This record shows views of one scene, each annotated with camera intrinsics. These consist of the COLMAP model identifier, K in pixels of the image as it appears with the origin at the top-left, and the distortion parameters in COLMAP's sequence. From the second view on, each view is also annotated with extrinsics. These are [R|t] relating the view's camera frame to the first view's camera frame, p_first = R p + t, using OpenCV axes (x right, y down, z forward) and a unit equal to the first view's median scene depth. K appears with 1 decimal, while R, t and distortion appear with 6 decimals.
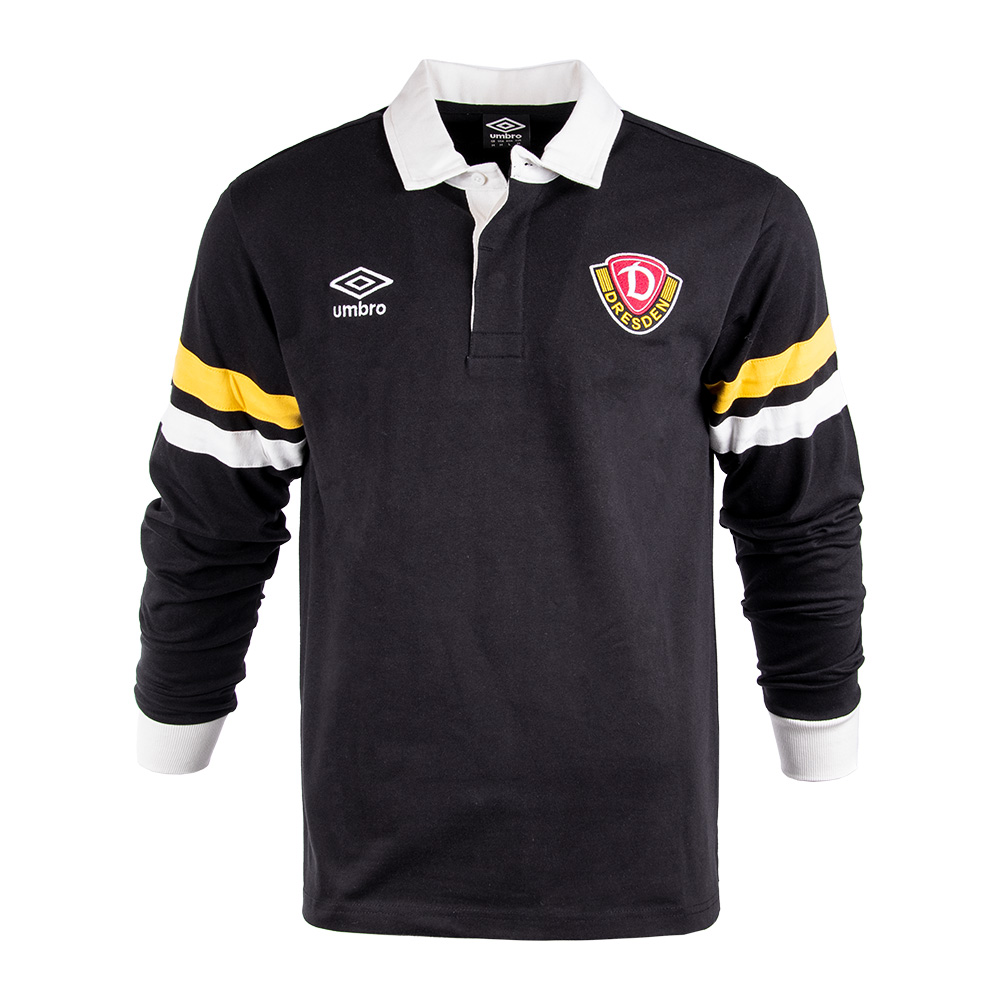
lens RADIAL K [[1638.1, 0, 500.0], [0, 1638.1, 500.0], [0, 0, 1]] dist [-0.147865, -0.017897]
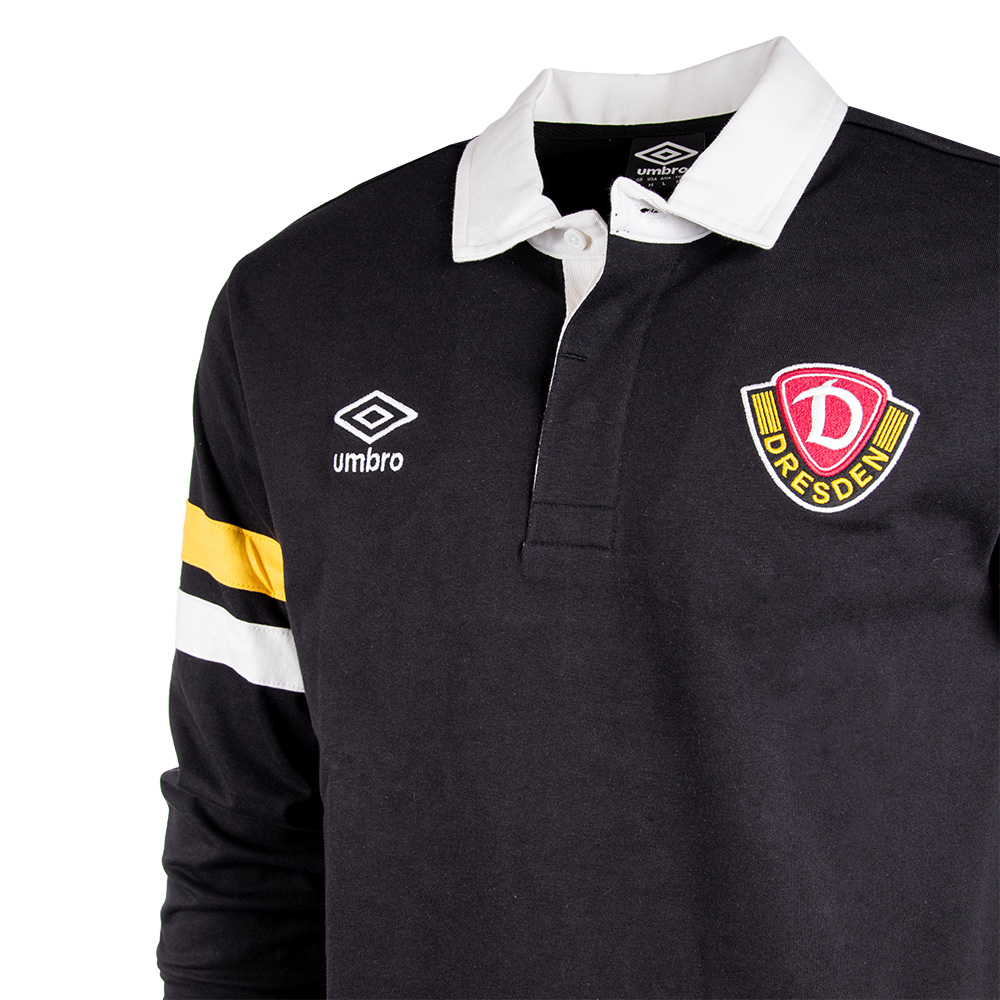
lens RADIAL K [[1638.1, 0, 500.0], [0, 1638.1, 500.0], [0, 0, 1]] dist [-0.147865, -0.017897]
pose [[0.949092, 0.014871, -0.314647, 0.151574], [-0.032243, 0.998225, -0.050077, -0.074210], [0.313344, 0.057673, 0.947887, 0.446901]]
